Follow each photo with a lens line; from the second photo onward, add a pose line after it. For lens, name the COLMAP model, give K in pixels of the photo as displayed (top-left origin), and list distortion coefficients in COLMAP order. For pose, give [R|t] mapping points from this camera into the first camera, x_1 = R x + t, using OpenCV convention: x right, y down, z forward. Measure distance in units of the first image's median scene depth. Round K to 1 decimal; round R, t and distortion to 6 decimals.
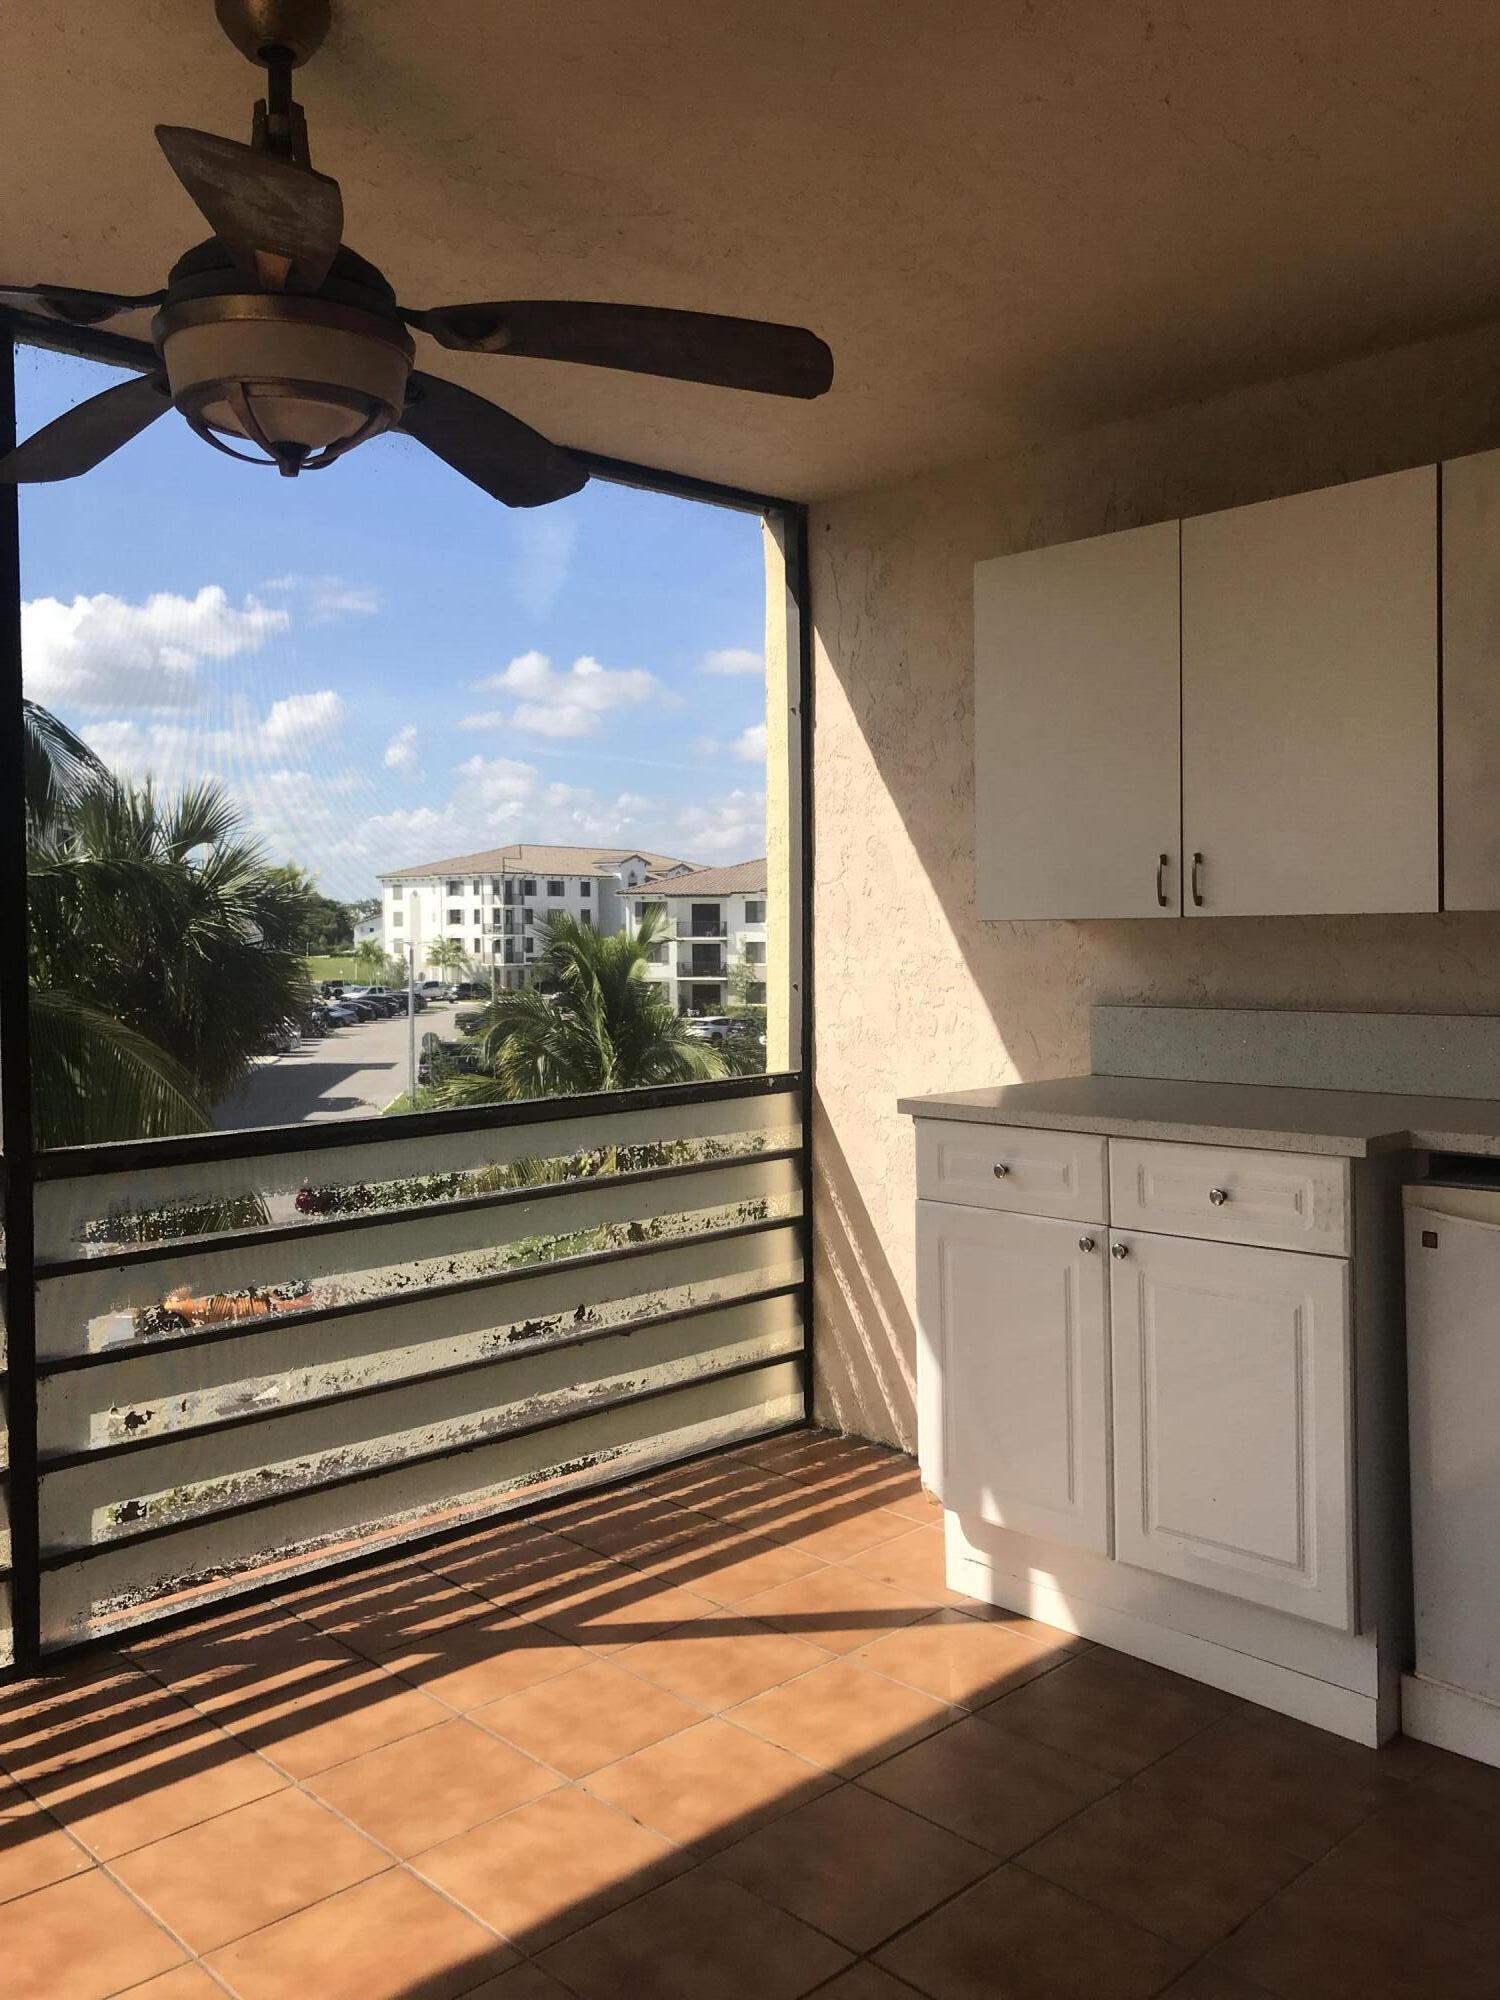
lens RADIAL K [[1643.8, 0, 750.0], [0, 1643.8, 1000.0], [0, 0, 1]] dist [0.019508, 0.004942]
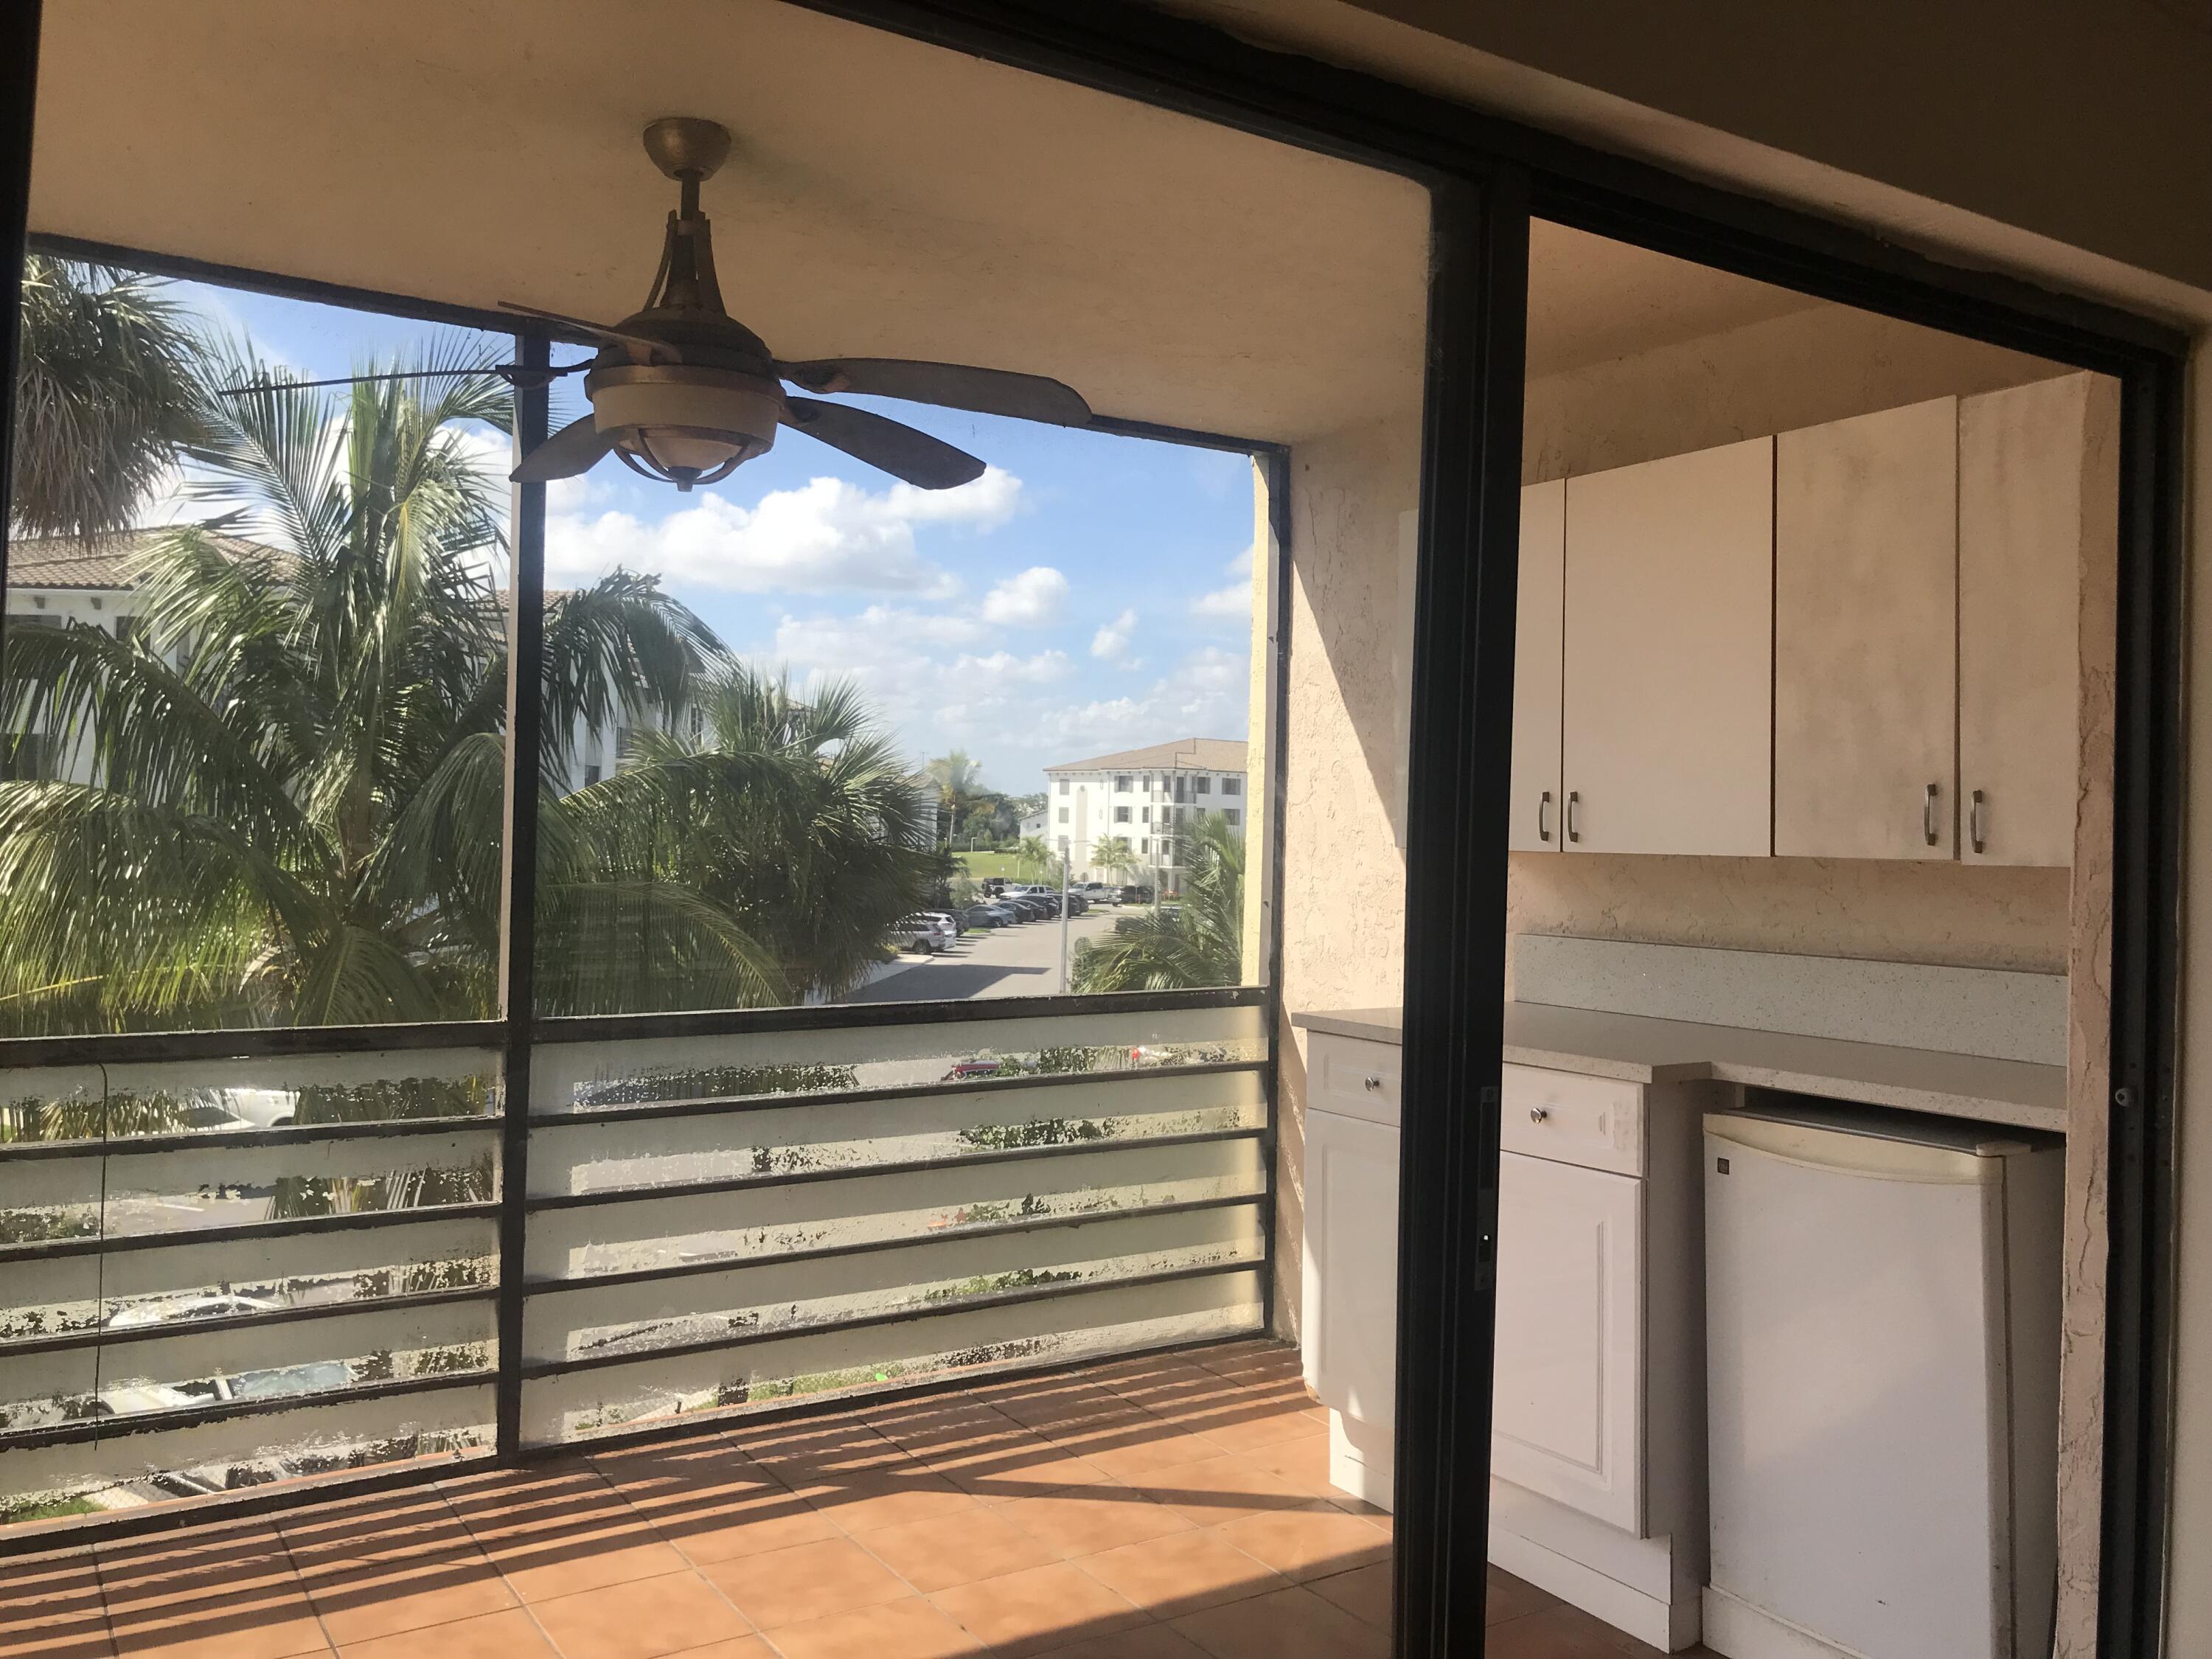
lens RADIAL K [[1818.1, 0, 1101.9], [0, 1818.1, 823.6], [0, 0, 1]] dist [0.019508, 0.004942]
pose [[0.980823, 0.030402, -0.192513, 0.175183], [-0.039497, 0.998269, -0.043585, -0.005540], [0.190855, 0.050353, 0.980326, -0.172404]]
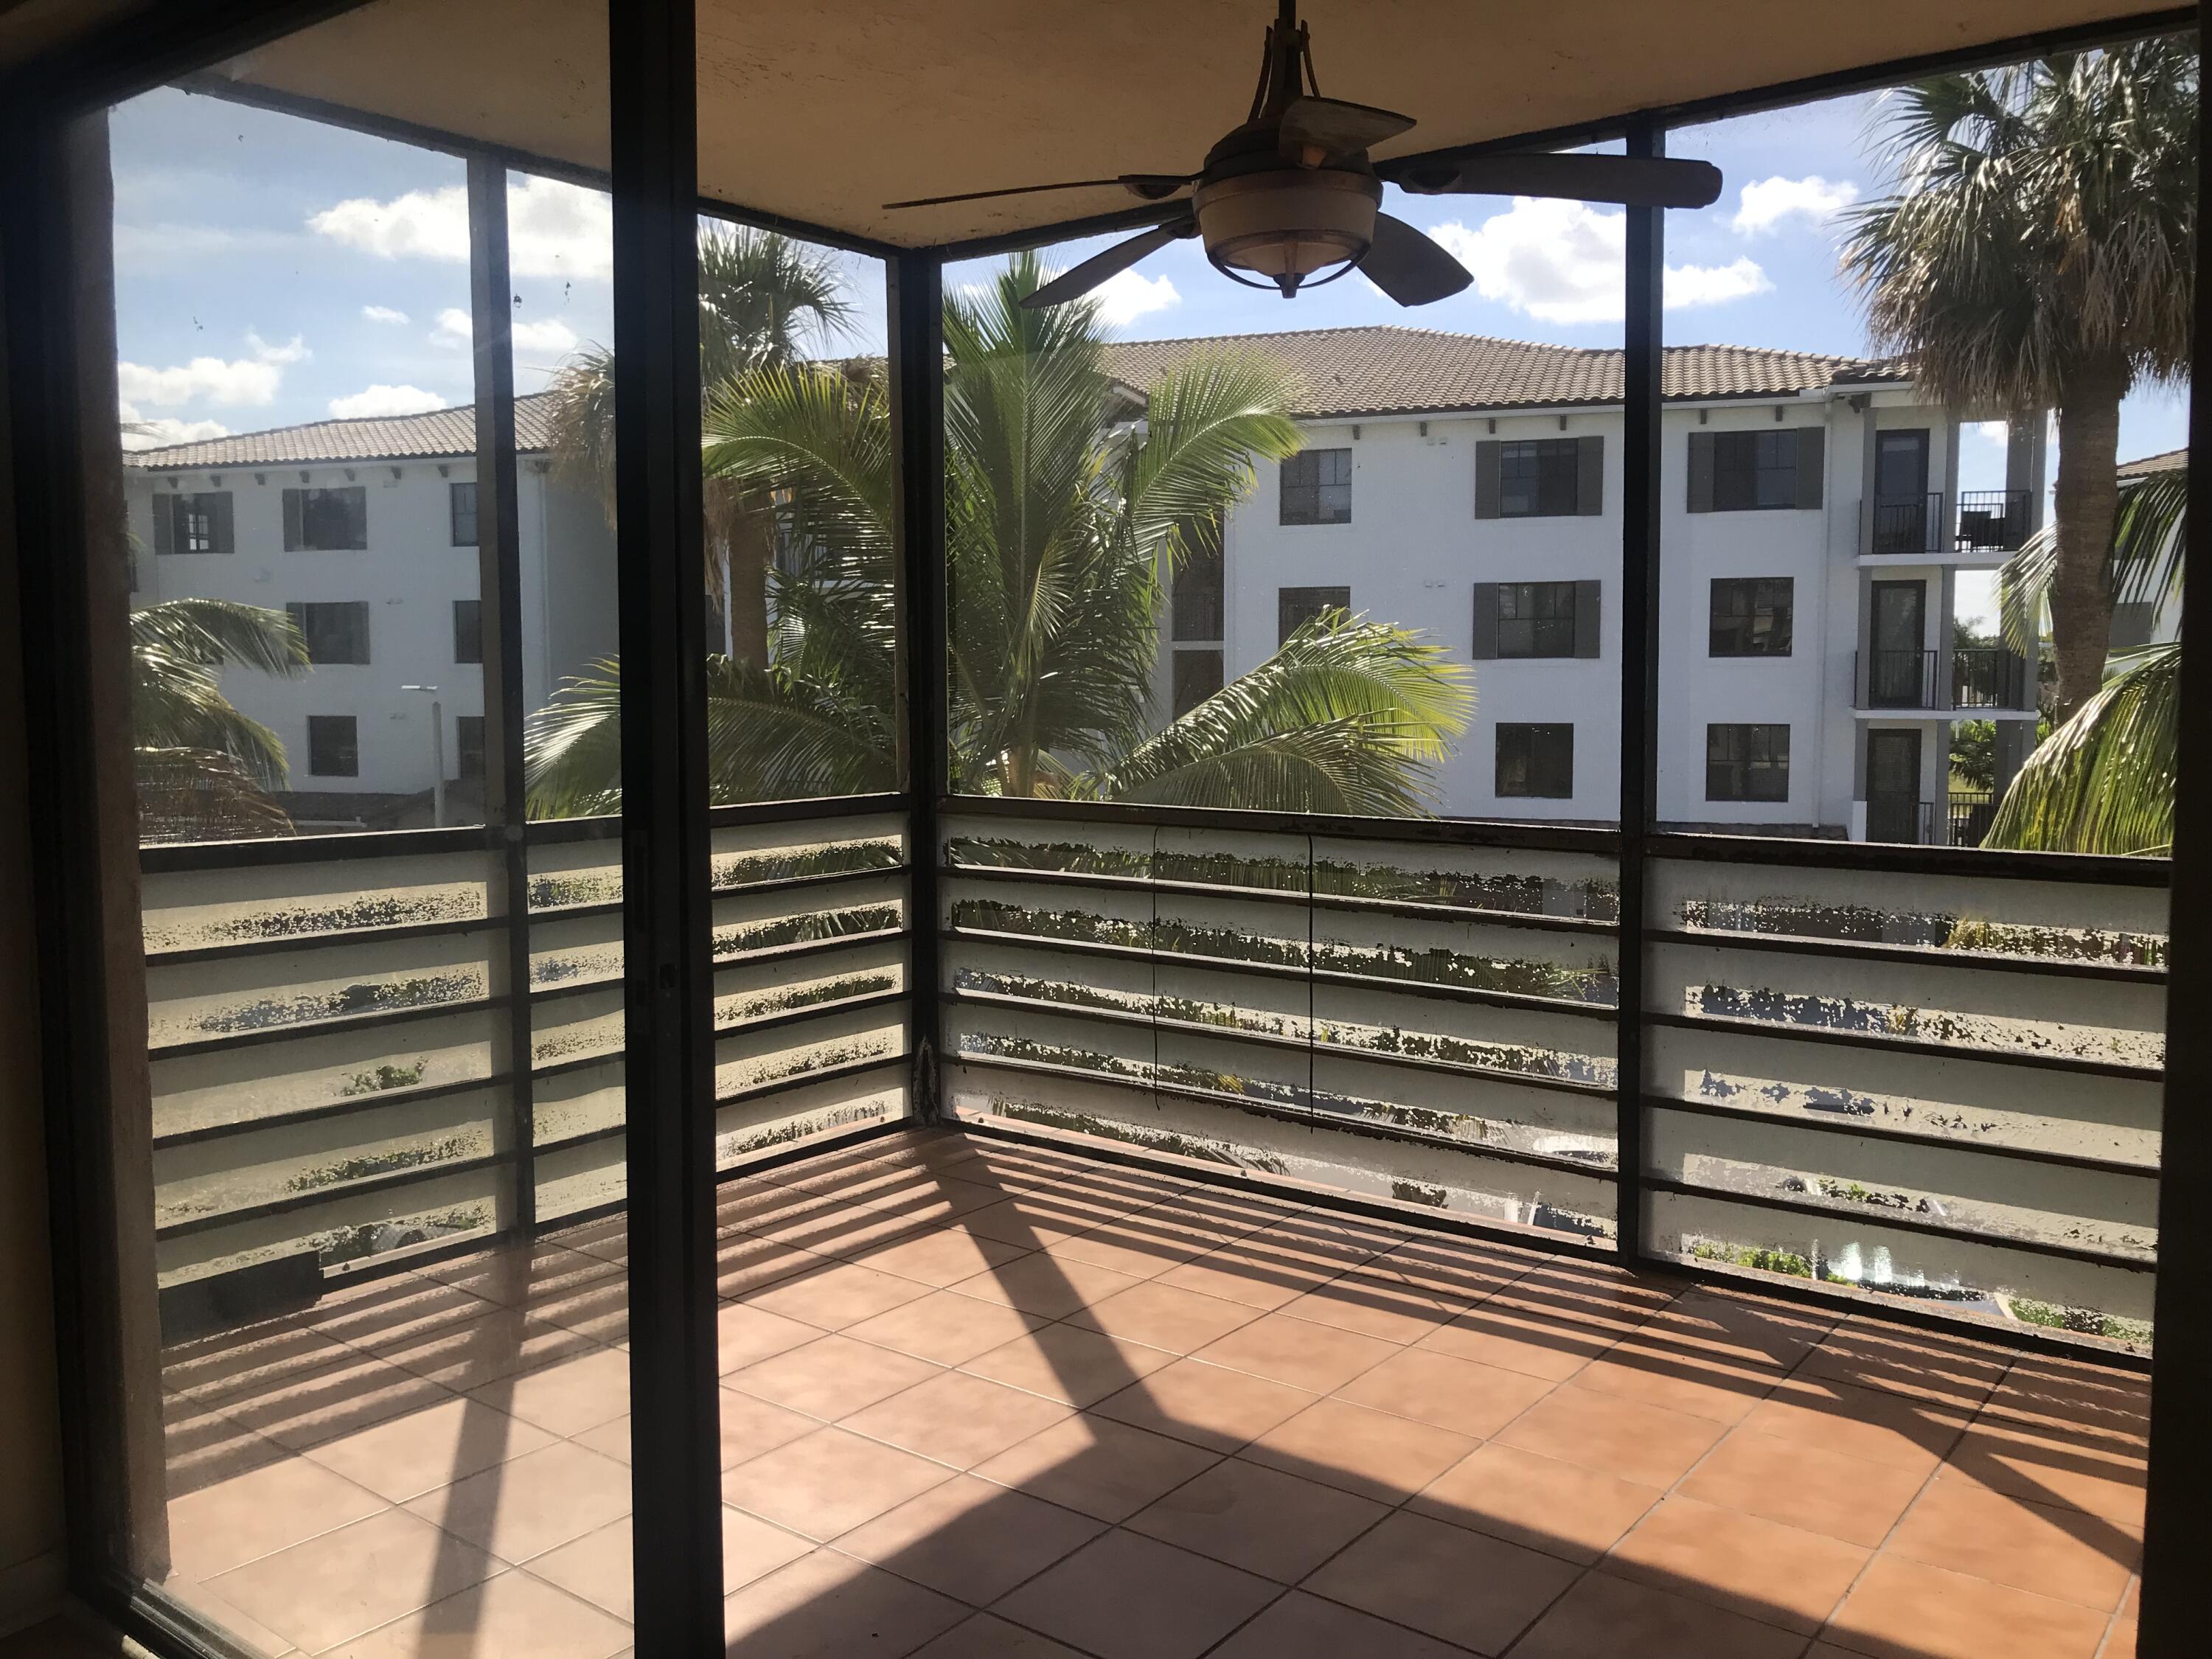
lens RADIAL K [[1818.1, 0, 1101.9], [0, 1818.1, 823.6], [0, 0, 1]] dist [0.019508, 0.004942]
pose [[0.163540, 0.097278, -0.981729, 0.638087], [-0.041298, 0.994929, 0.091706, -0.013719], [0.985672, 0.025546, 0.166728, 0.331873]]
